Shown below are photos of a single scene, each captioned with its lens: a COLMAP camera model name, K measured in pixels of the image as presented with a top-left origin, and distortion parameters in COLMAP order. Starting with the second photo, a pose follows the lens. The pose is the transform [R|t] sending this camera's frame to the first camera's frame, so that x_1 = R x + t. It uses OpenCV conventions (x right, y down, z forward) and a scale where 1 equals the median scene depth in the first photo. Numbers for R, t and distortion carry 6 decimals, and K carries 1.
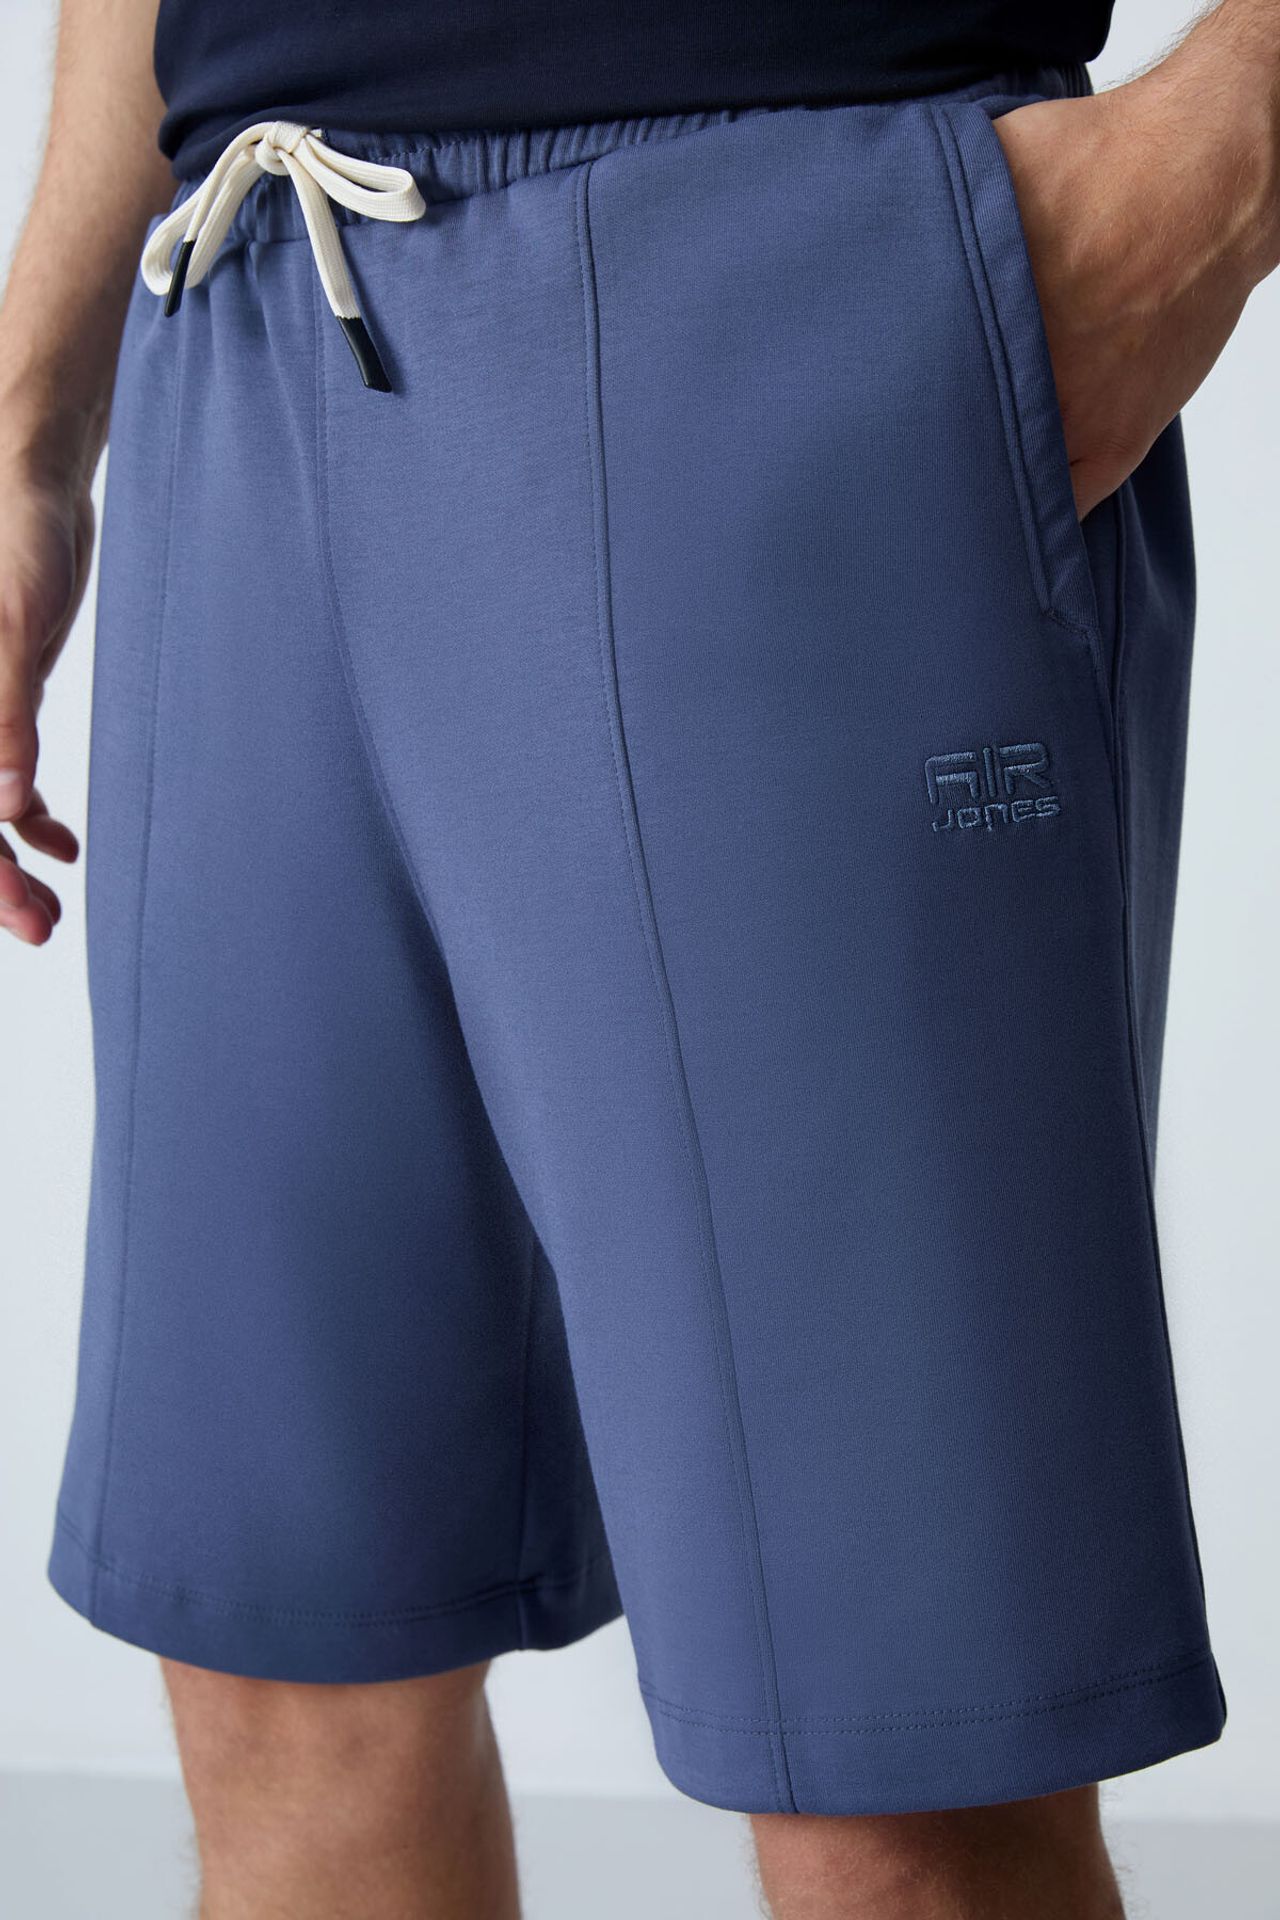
lens RADIAL K [[3670.5, 0, 640.0], [0, 3670.5, 960.0], [0, 0, 1]] dist [-0.677764, 0.126349]
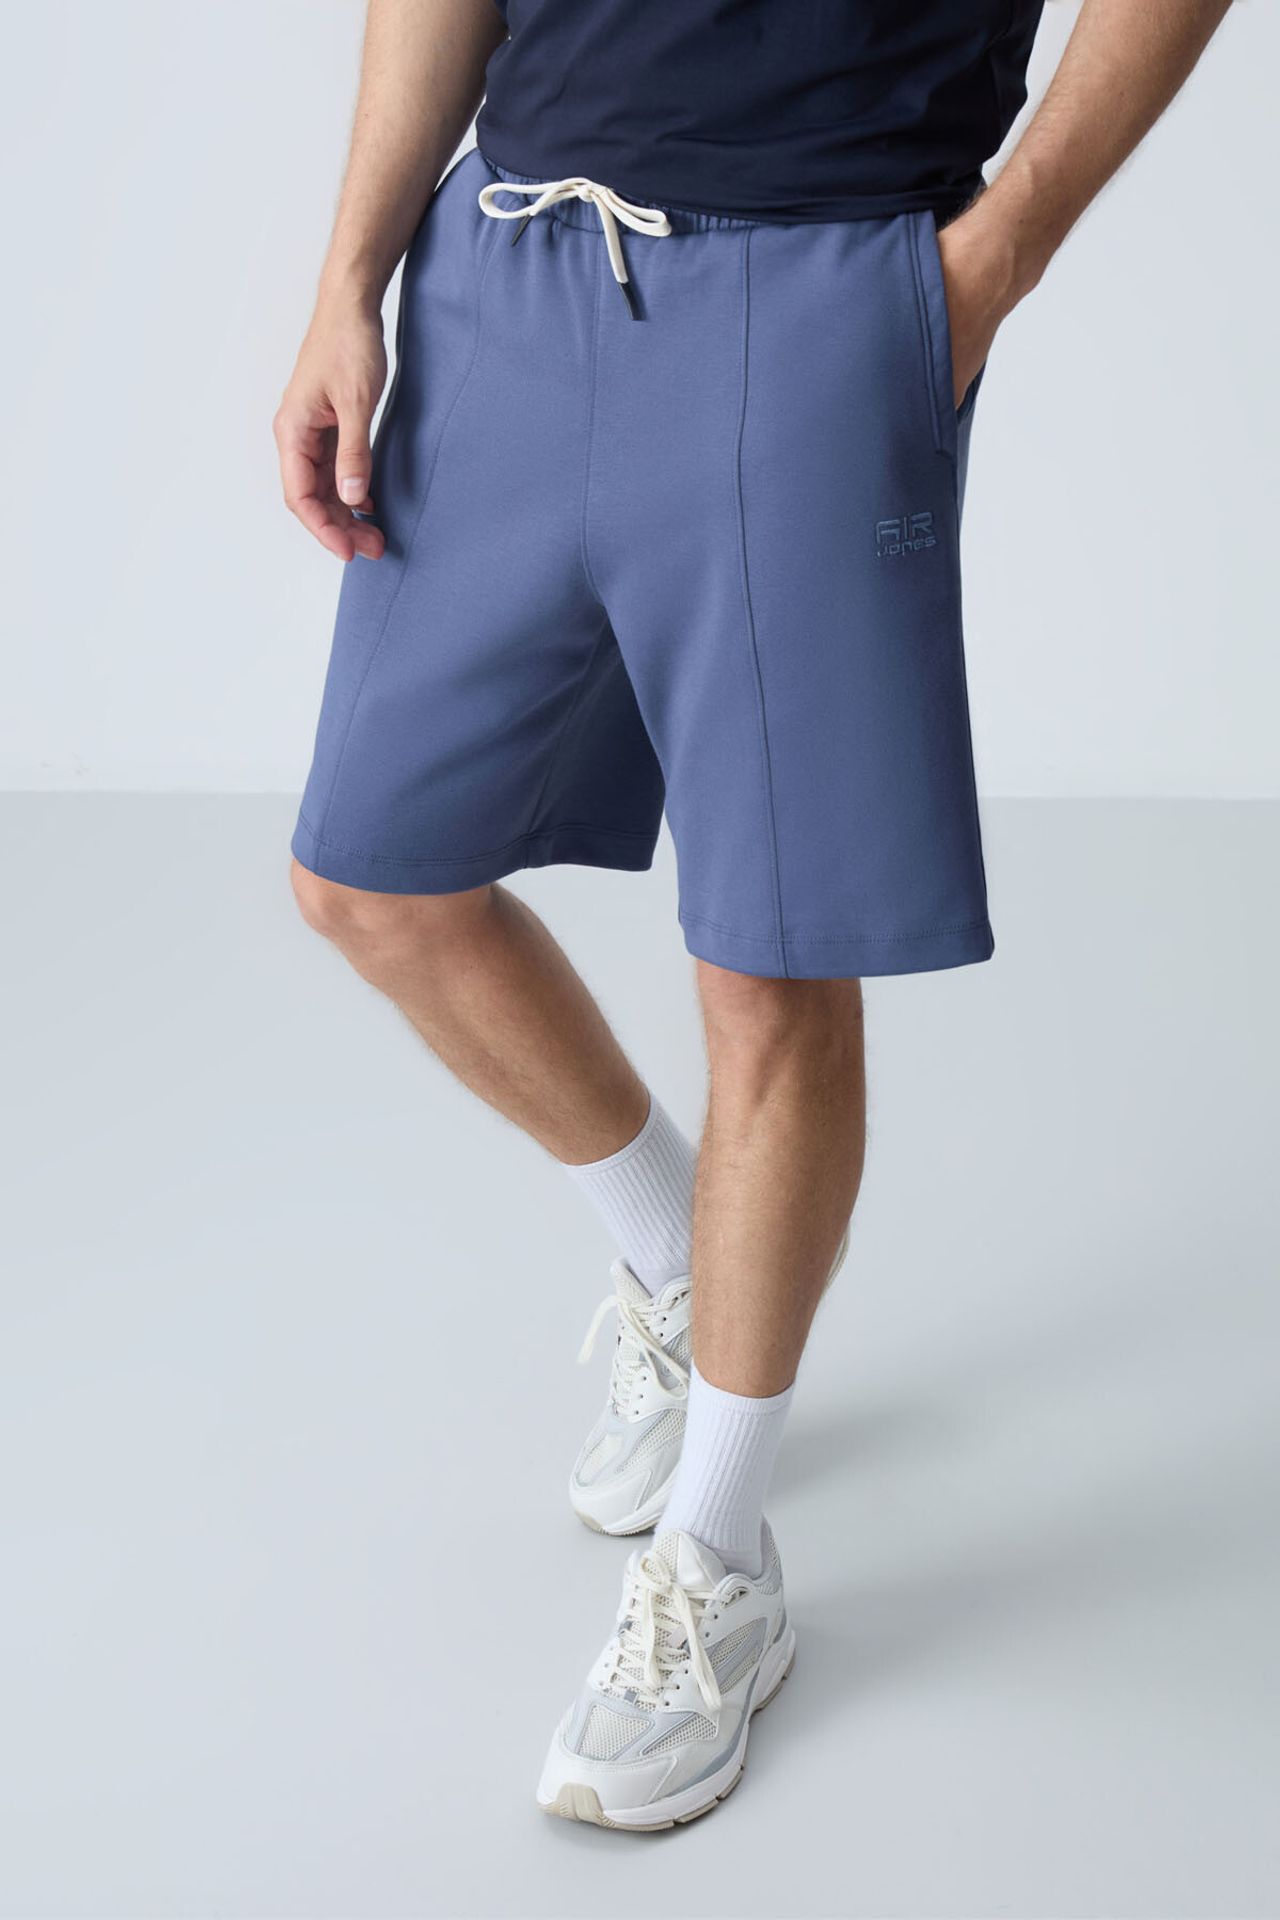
lens RADIAL K [[3799.9, 0, 640.0], [0, 3799.9, 960.0], [0, 0, 1]] dist [0.308881, -0.066084]
pose [[0.998417, 0.052054, 0.021301, -0.108402], [-0.053706, 0.994829, 0.086199, 0.023524], [-0.016704, -0.087207, 0.996050, -1.396924]]
